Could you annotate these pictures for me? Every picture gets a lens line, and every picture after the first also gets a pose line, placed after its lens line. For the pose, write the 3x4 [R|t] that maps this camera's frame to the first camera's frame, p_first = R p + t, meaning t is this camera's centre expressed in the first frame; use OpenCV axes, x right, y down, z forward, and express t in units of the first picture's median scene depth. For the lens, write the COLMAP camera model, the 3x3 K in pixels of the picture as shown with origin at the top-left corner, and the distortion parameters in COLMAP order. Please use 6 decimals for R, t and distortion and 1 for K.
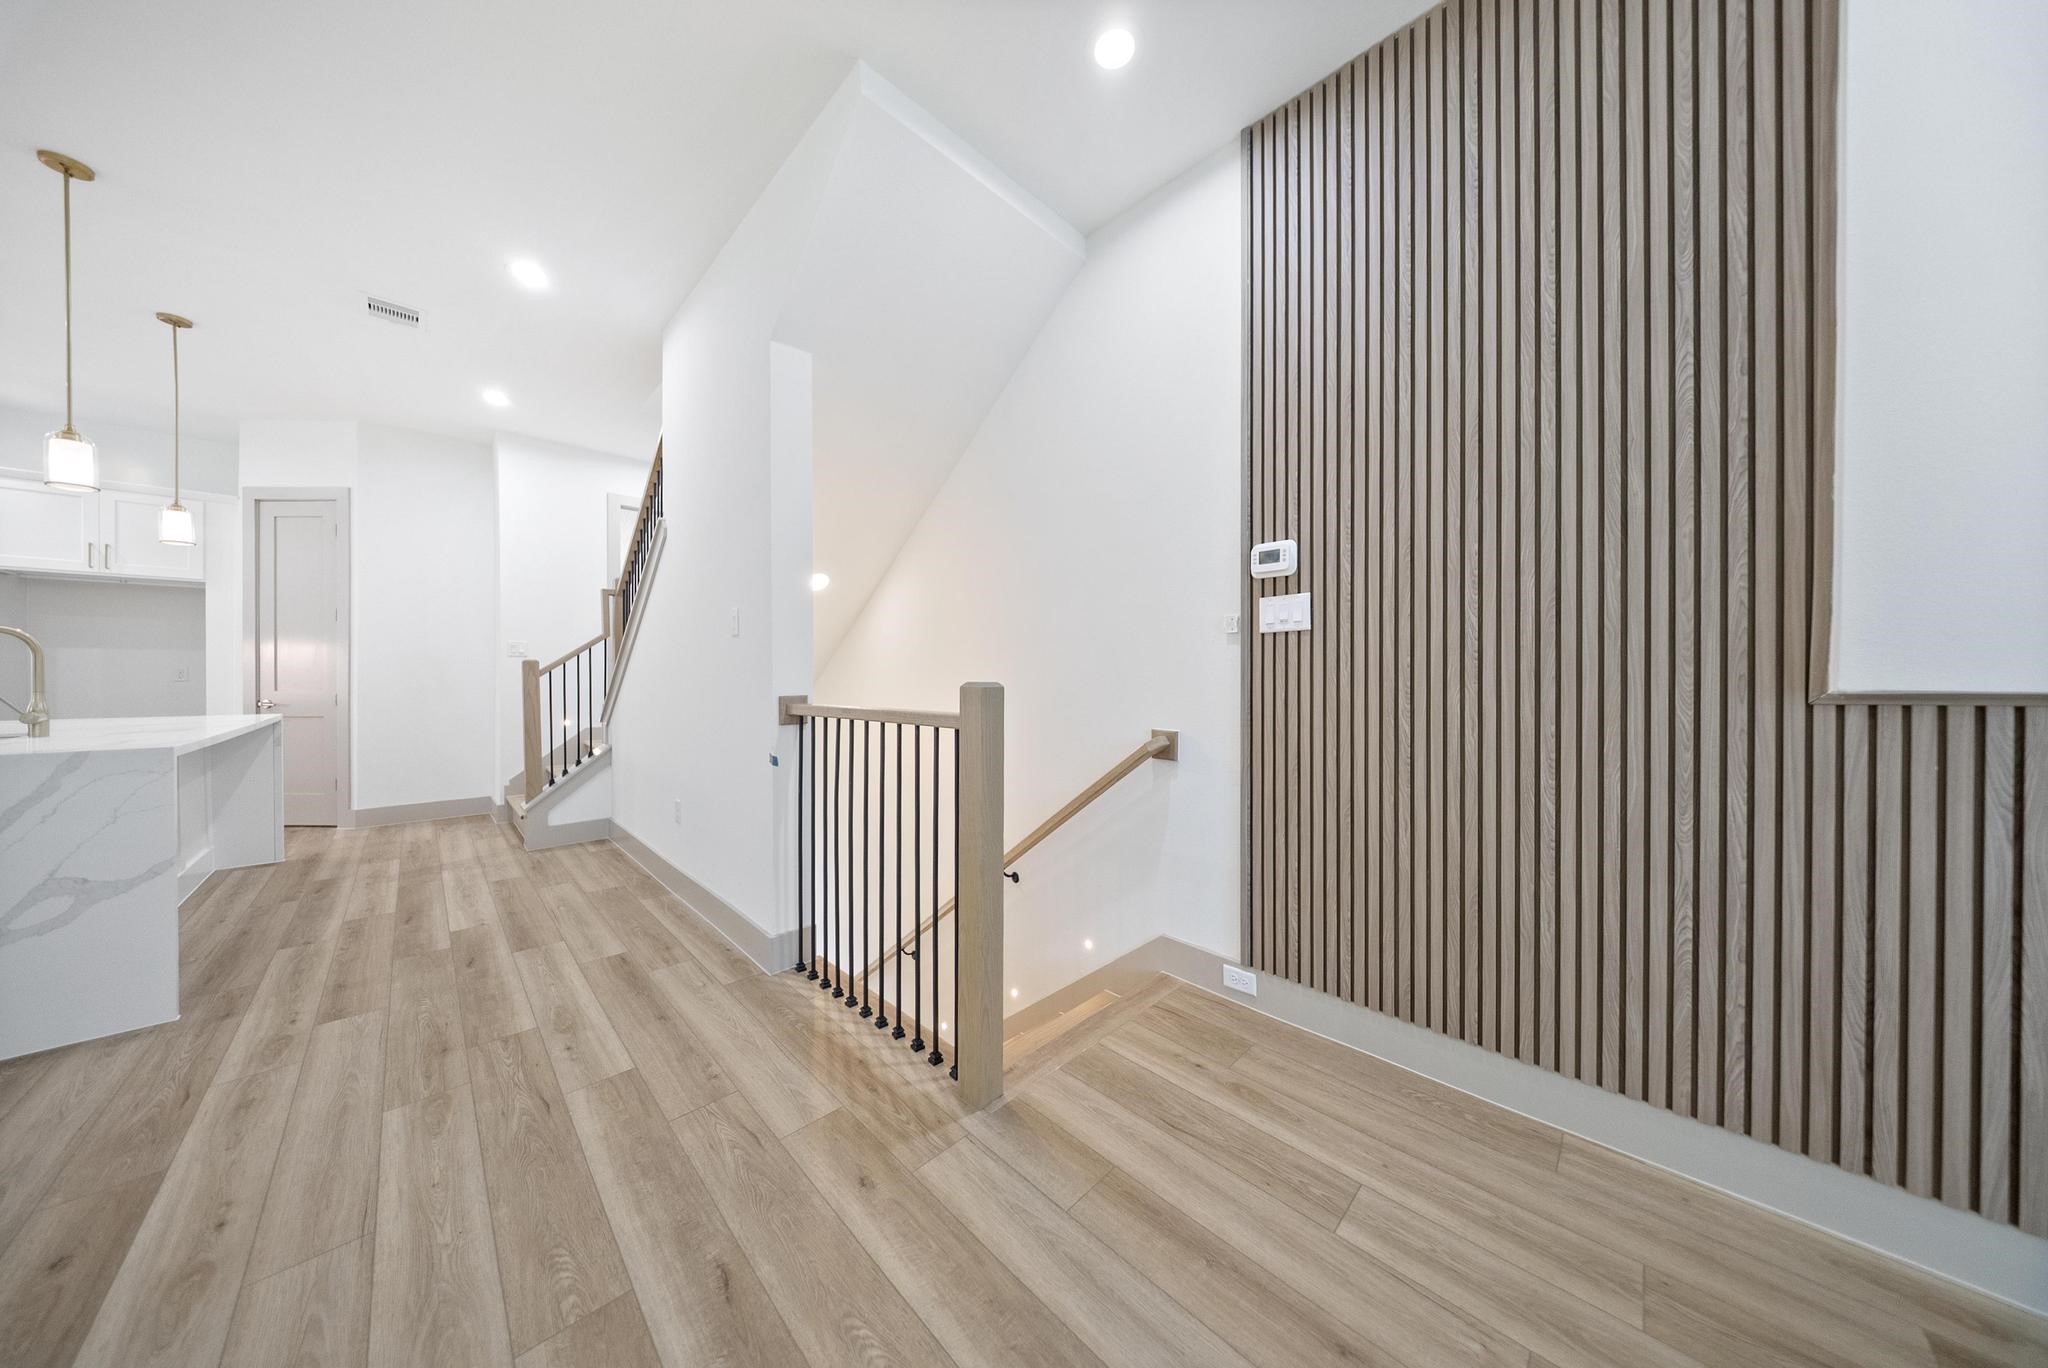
lens RADIAL K [[614.5, 0, 998.6], [0, 614.5, 677.1], [0, 0, 1]] dist [0.000994, -0.001087]
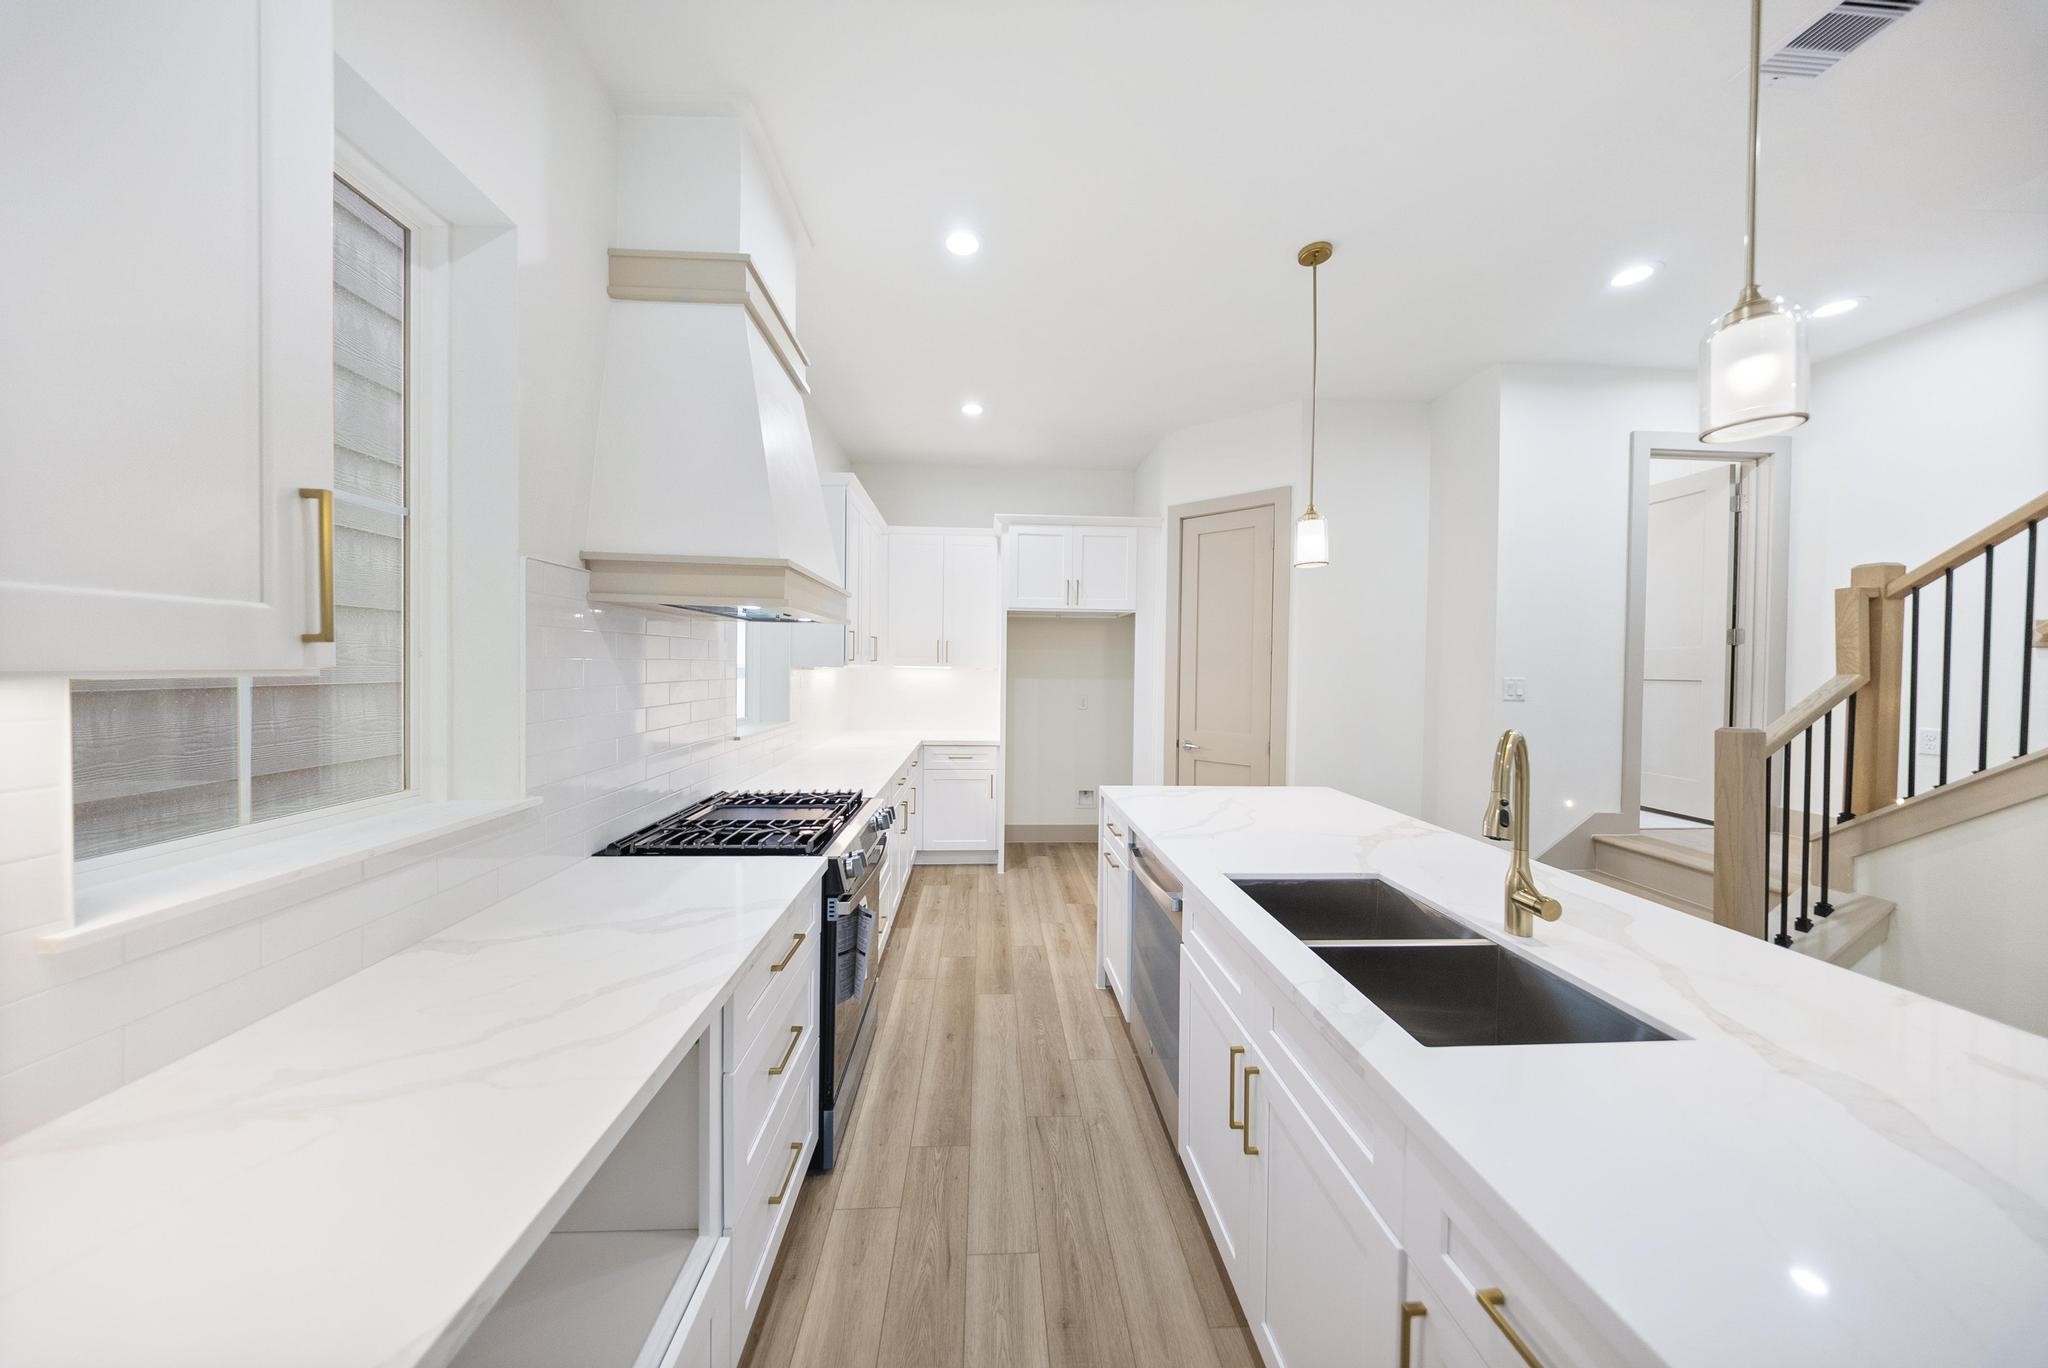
lens RADIAL K [[614.5, 0, 1013.6], [0, 614.5, 668.0], [0, 0, 1]] dist [0.000994, -0.001087]
pose [[0.756218, 0.010403, -0.654237, -1.565849], [-0.014885, 0.999888, -0.001307, -0.121771], [0.654150, 0.010727, 0.756289, 0.310981]]
